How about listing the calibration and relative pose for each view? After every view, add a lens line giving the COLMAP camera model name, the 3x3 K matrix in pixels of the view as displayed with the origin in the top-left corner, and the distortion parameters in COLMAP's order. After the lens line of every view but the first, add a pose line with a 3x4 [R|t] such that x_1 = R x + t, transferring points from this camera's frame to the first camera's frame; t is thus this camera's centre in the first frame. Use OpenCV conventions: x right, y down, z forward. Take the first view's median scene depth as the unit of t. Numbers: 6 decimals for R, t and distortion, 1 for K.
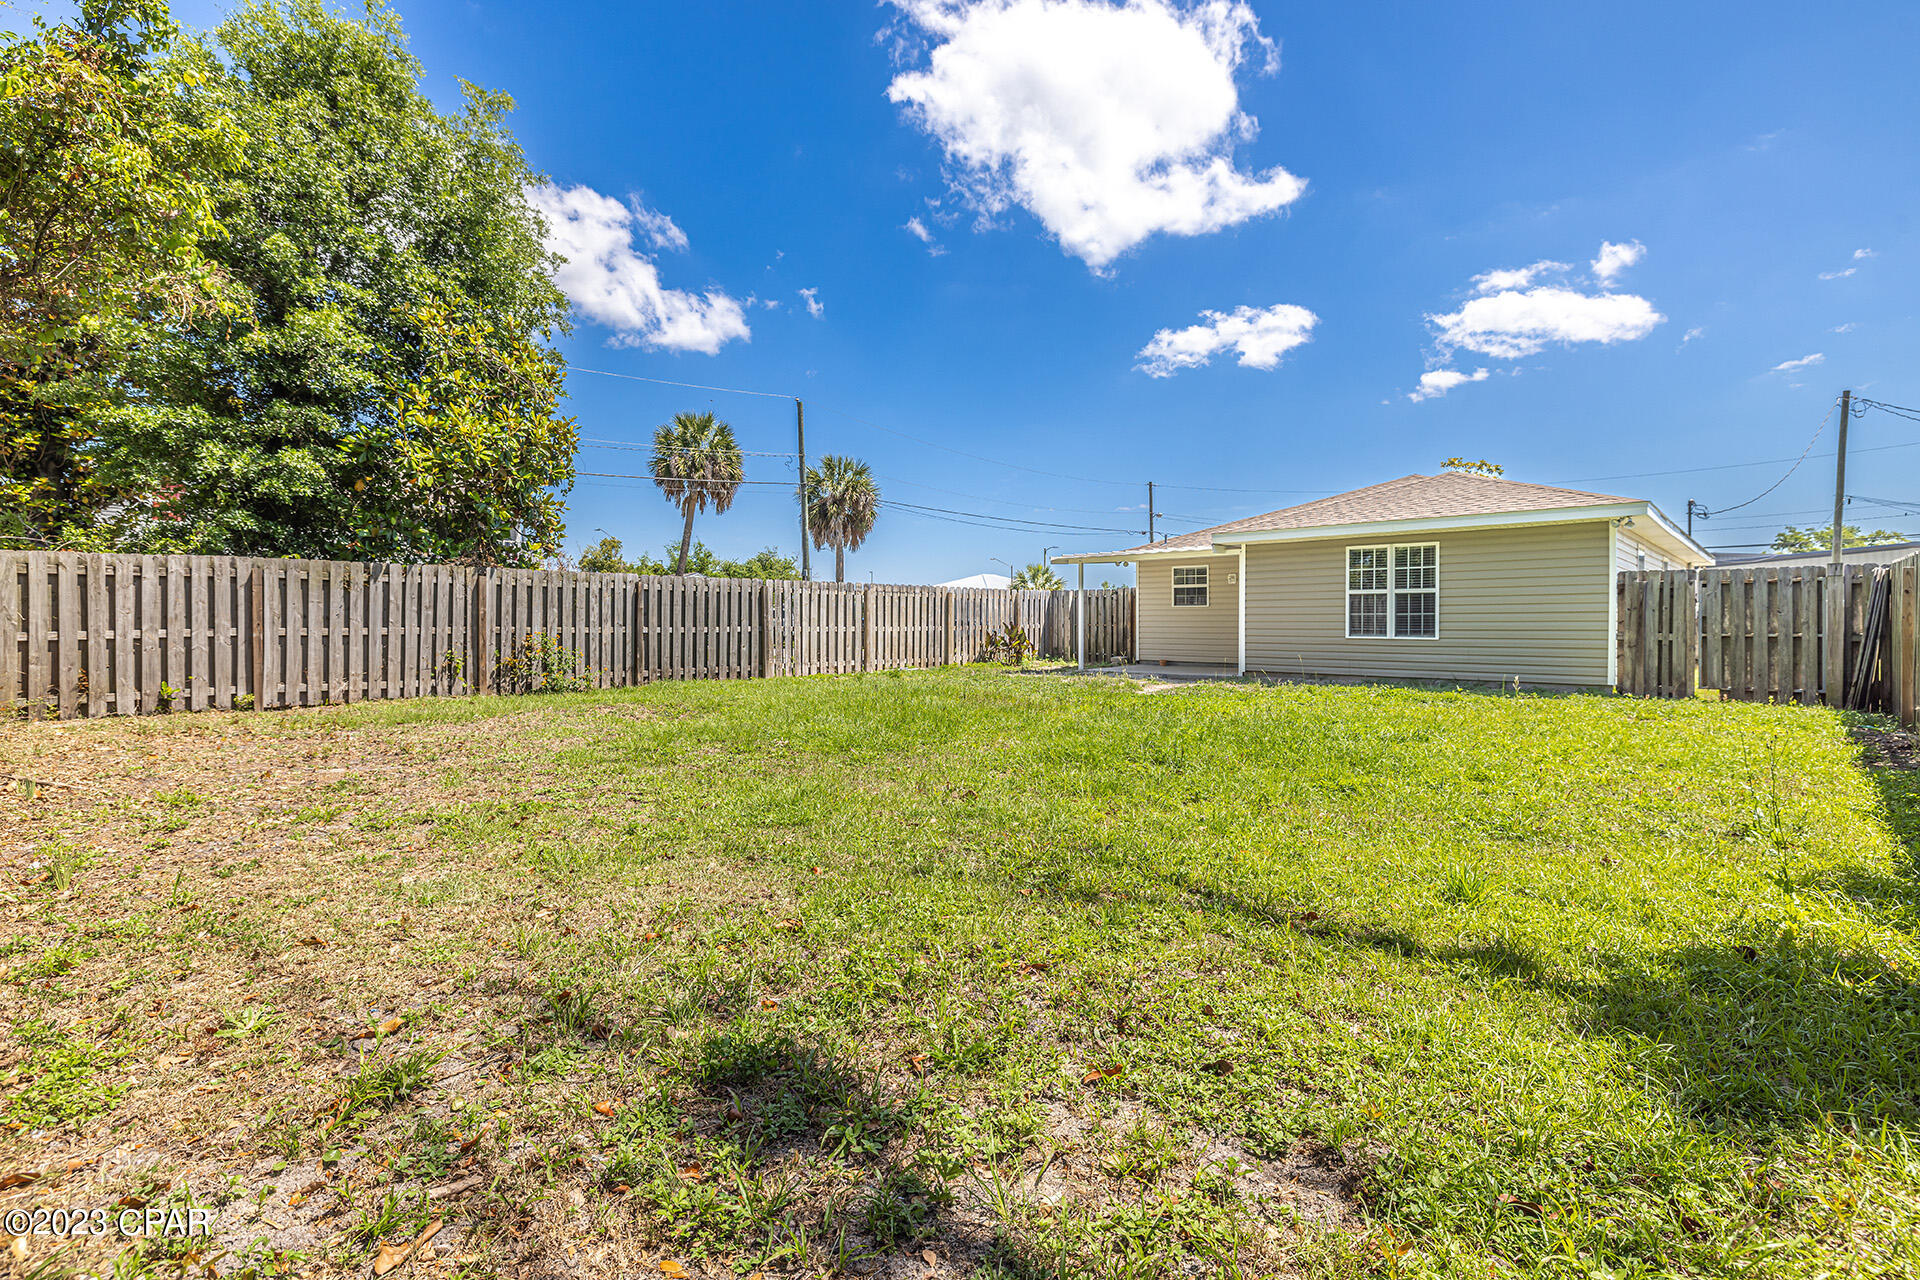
lens RADIAL K [[897.7, 0, 913.8], [0, 897.7, 636.5], [0, 0, 1]] dist [-0.000281, -0.001053]
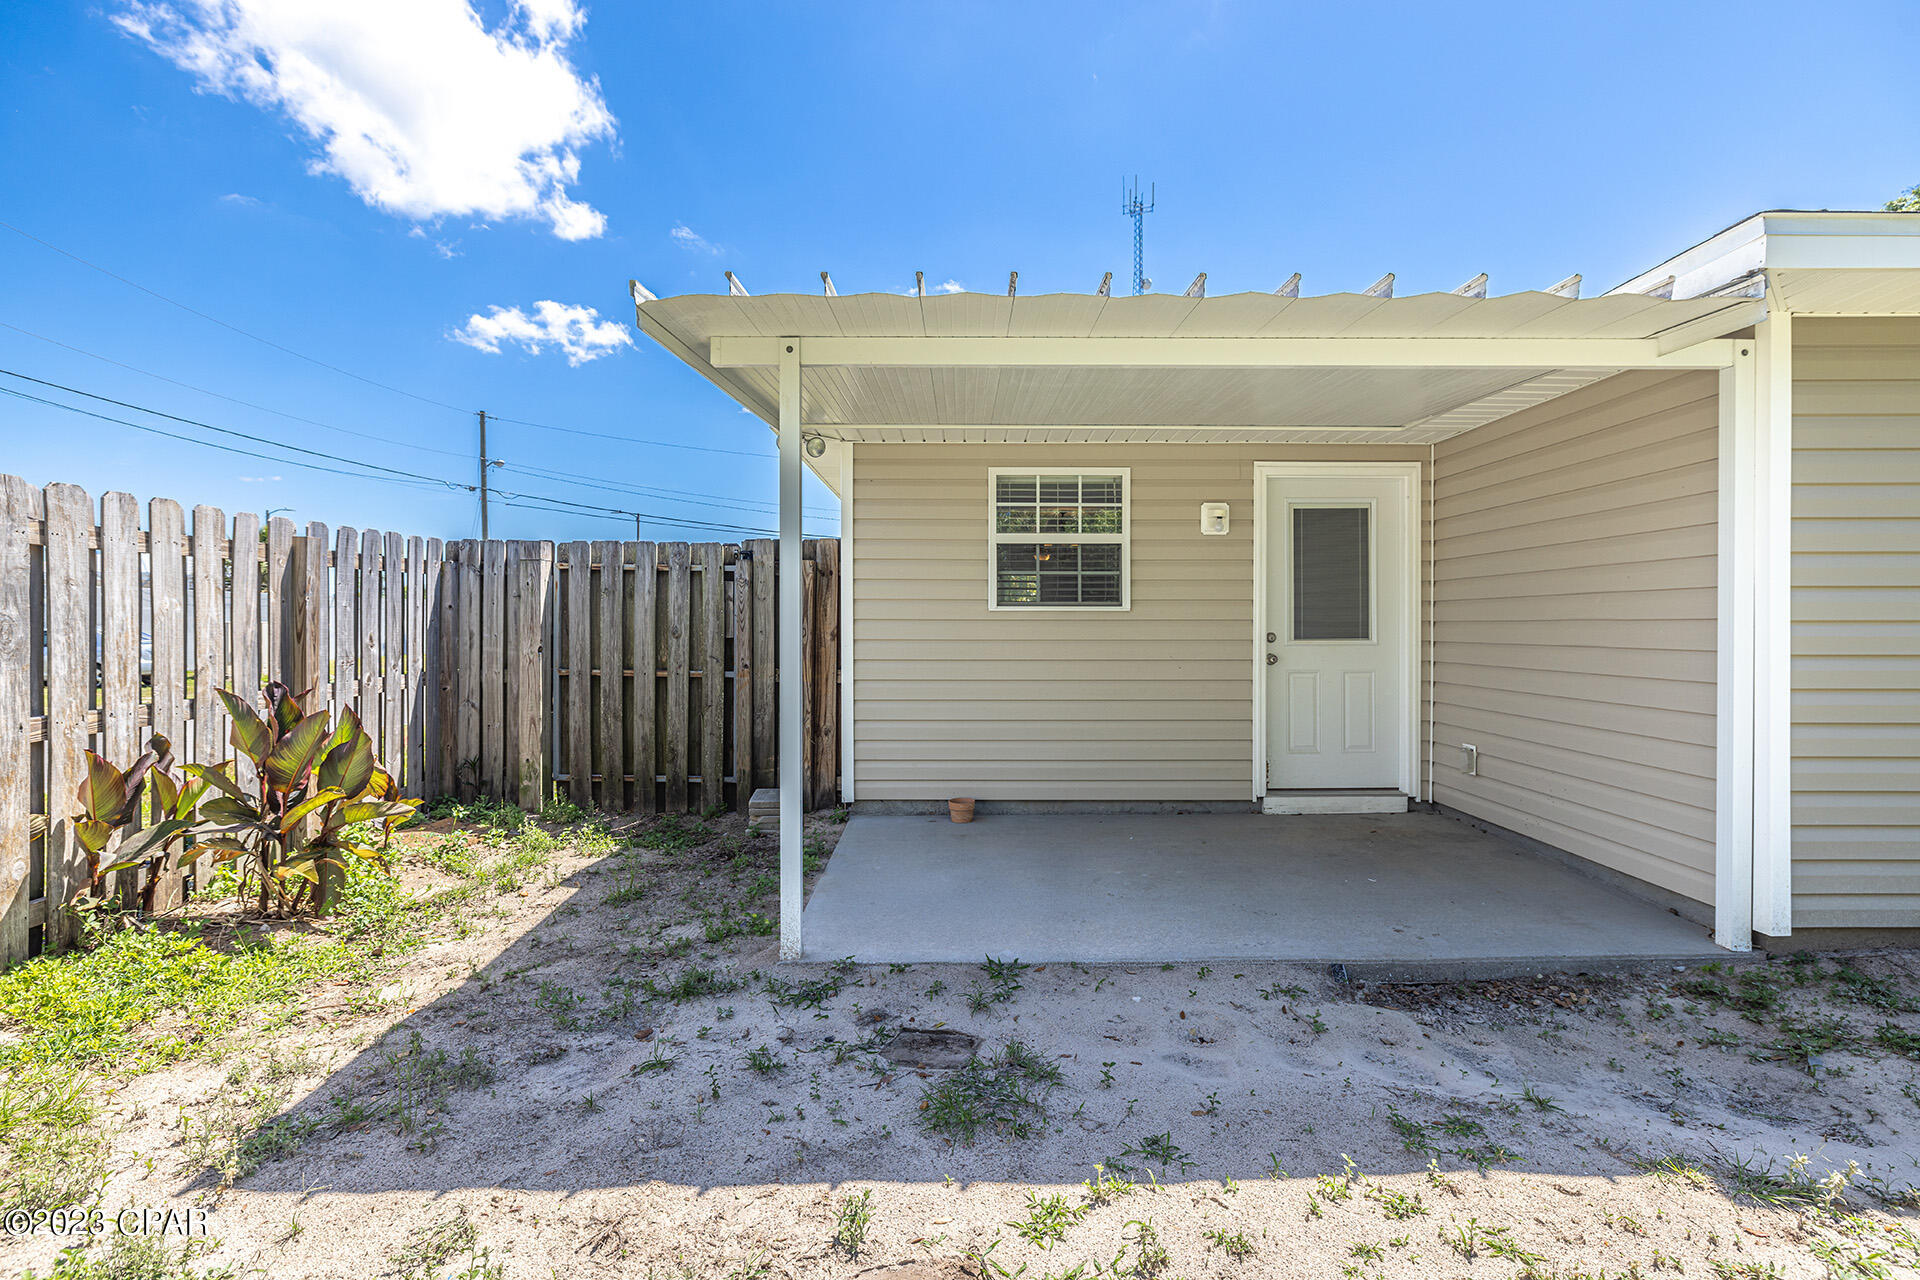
lens RADIAL K [[917.1, 0, 955.2], [0, 917.1, 626.9], [0, 0, 1]] dist [-0.006763, 0.001432]
pose [[0.680230, -0.002729, 0.732993, 0.068534], [0.011738, 0.999905, -0.007170, -0.026075], [-0.732904, 0.013481, 0.680198, 0.816087]]
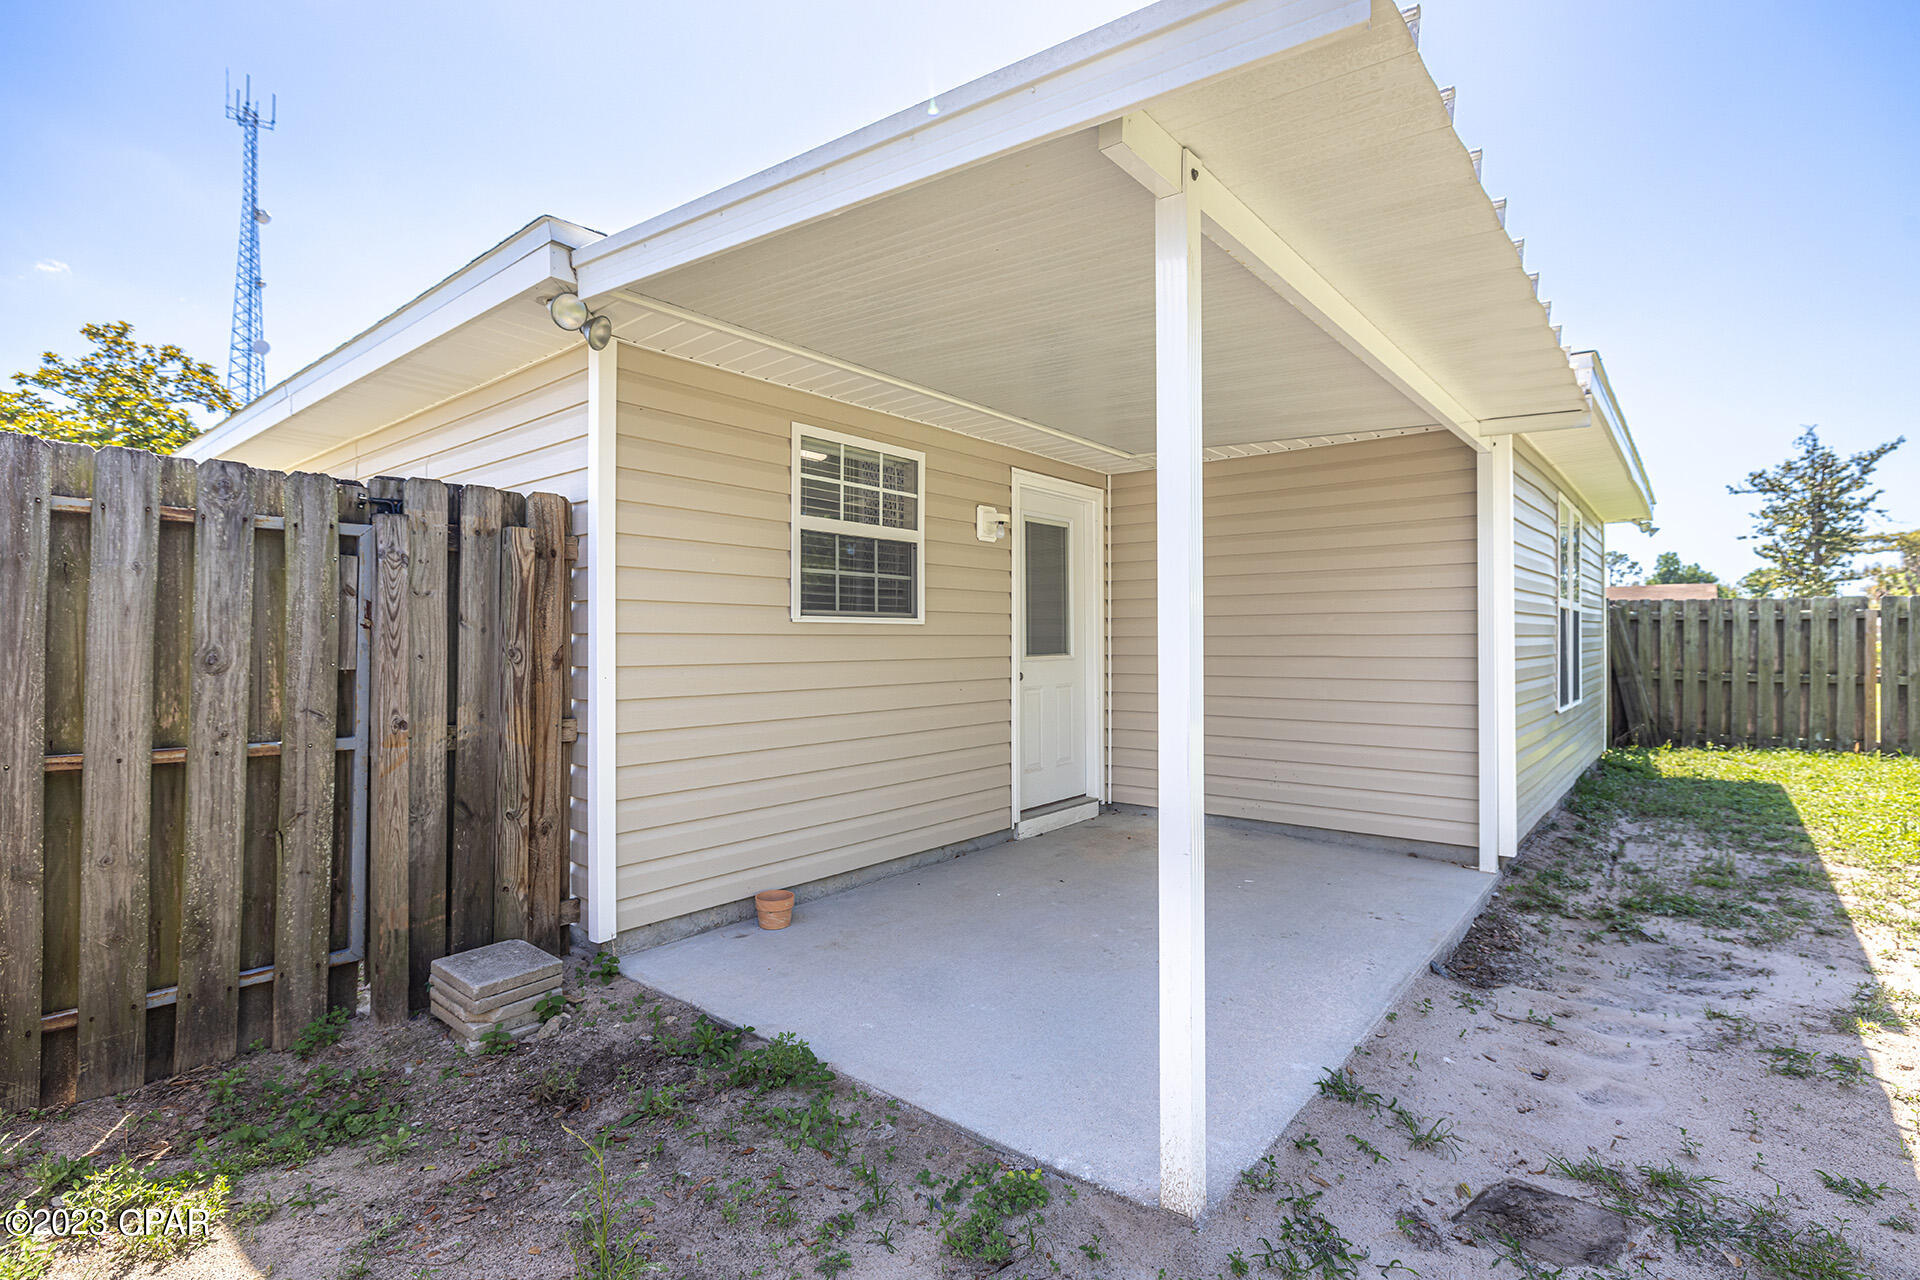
lens RADIAL K [[917.1, 0, 980.7], [0, 917.1, 631.4], [0, 0, 1]] dist [-0.006763, 0.001432]
pose [[-0.145114, 0.009034, 0.989374, 0.076998], [0.019507, 0.999790, -0.006268, -0.028839], [-0.989223, 0.018391, -0.145259, 0.994531]]
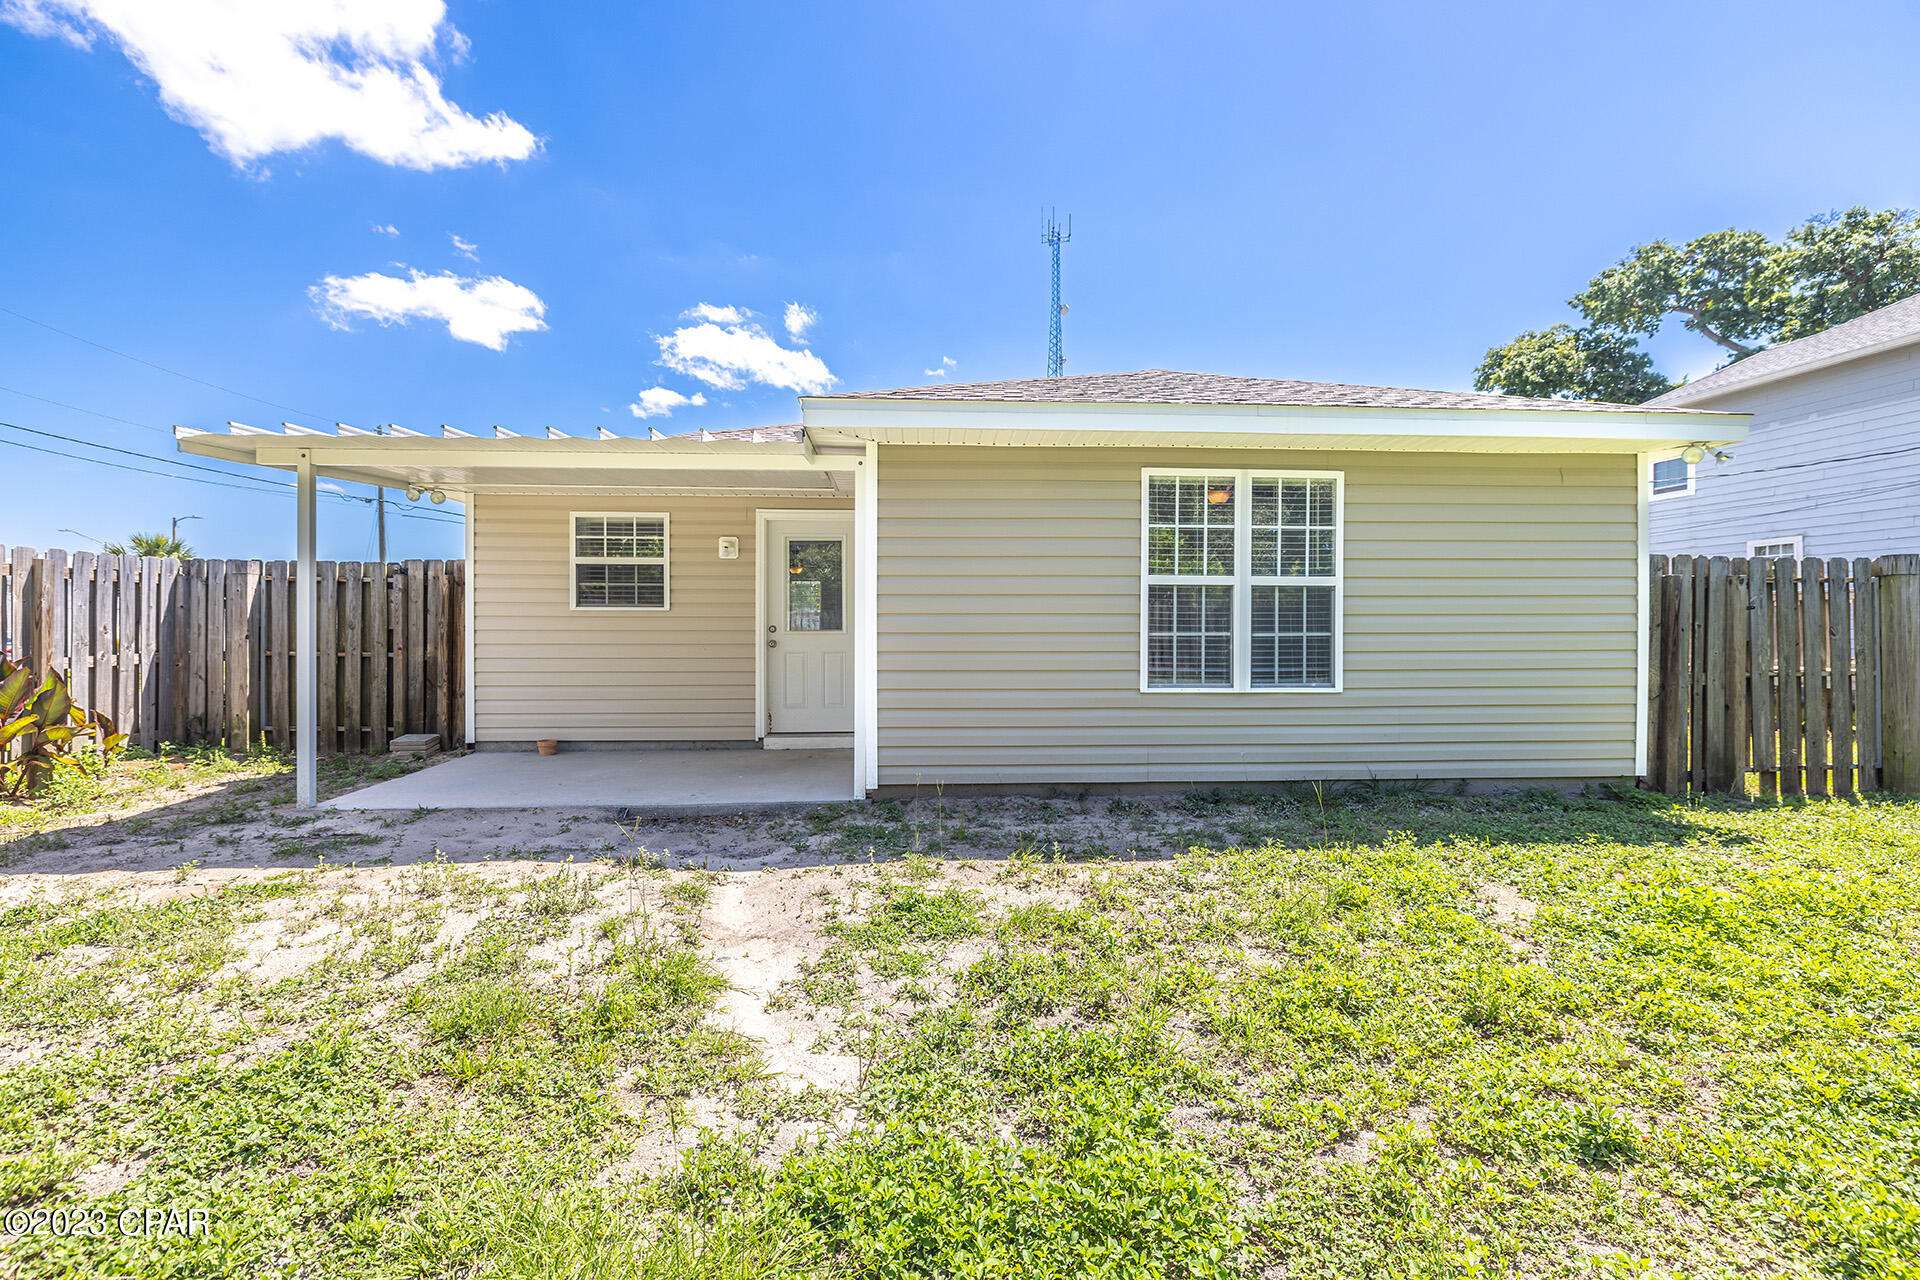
lens RADIAL K [[890.9, 0, 954.1], [0, 890.9, 633.0], [0, 0, 1]] dist [-0.000457, 0.000734]
pose [[0.636411, -0.001199, 0.771349, 0.085429], [0.012038, 0.999892, -0.008378, -0.017081], [-0.771256, 0.014618, 0.636357, 0.609025]]
